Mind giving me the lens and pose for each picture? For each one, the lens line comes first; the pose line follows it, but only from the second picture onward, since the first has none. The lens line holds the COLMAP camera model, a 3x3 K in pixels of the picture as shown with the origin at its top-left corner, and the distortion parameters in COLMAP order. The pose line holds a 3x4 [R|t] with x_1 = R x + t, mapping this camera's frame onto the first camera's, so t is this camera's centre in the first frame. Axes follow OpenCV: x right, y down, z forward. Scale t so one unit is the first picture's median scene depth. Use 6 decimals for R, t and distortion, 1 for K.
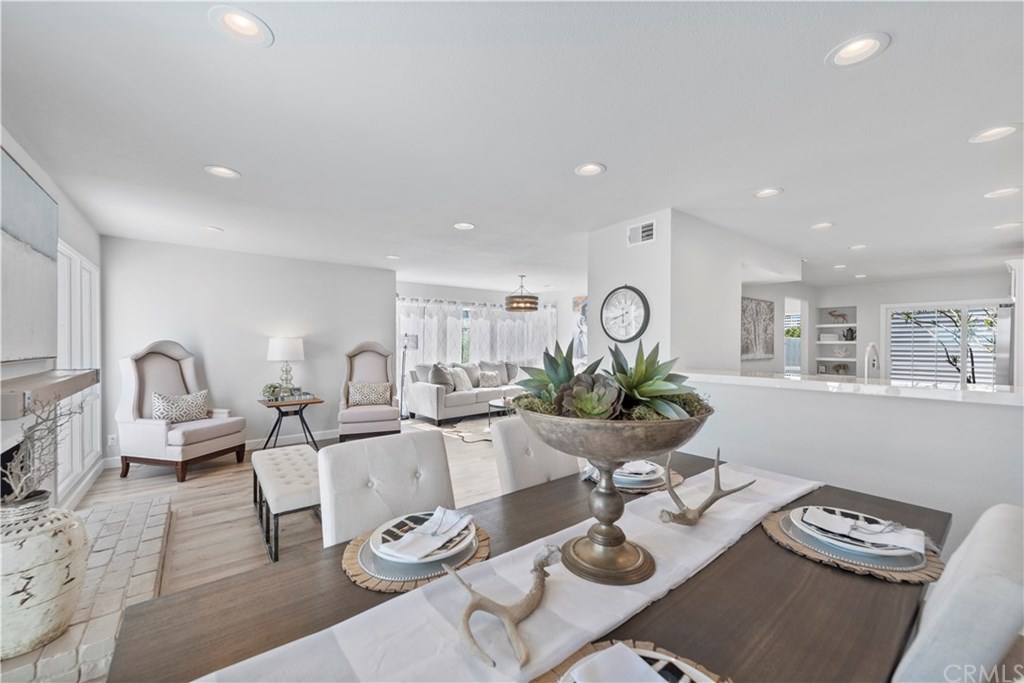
lens RADIAL K [[398.0, 0, 510.7], [0, 398.0, 342.6], [0, 0, 1]] dist [0.011797, -0.004409]
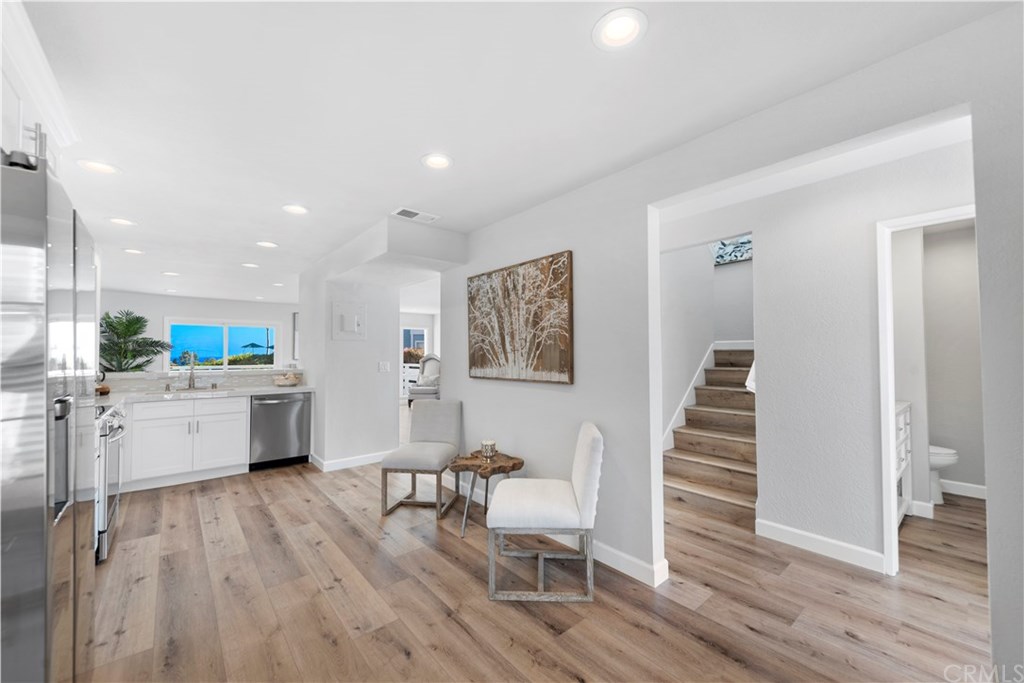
lens RADIAL K [[398.0, 0, 510.7], [0, 398.0, 342.6], [0, 0, 1]] dist [0.011797, -0.004409]
pose [[0.040482, -0.037393, -0.998480, 1.382411], [-0.000122, 0.999299, -0.037429, 0.015420], [0.999180, 0.001637, 0.040449, 1.182169]]
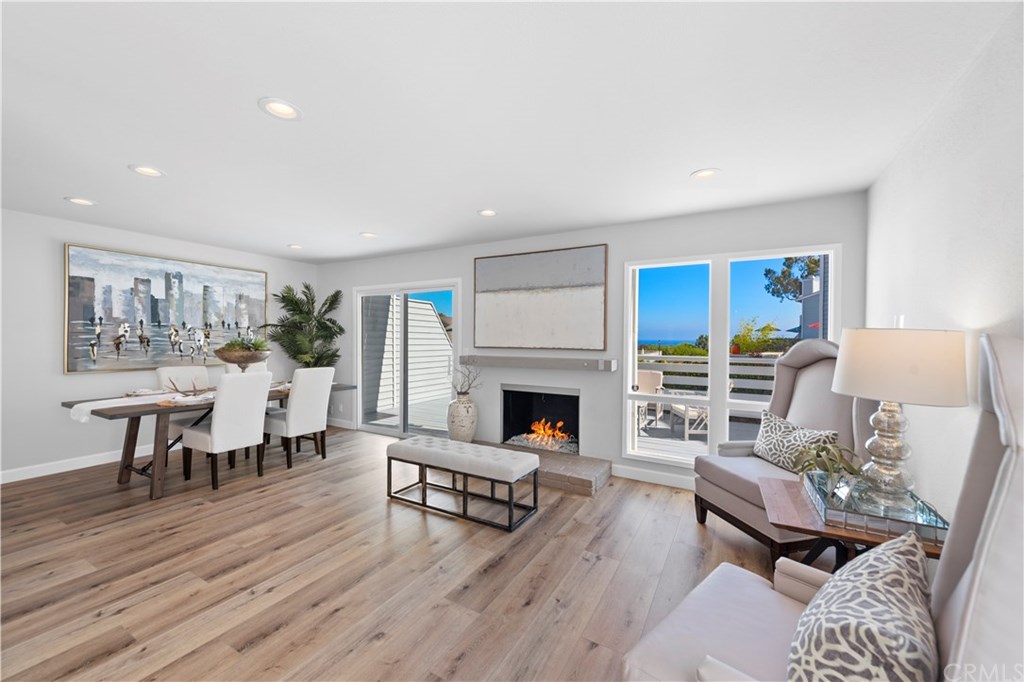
lens RADIAL K [[398.0, 0, 510.7], [0, 398.0, 342.1], [0, 0, 1]] dist [0.011797, -0.004409]
pose [[-0.926923, -0.005898, -0.375206, -0.138827], [-0.012594, 0.999802, 0.015395, -0.003290], [0.375041, 0.018995, -0.926813, 1.186555]]
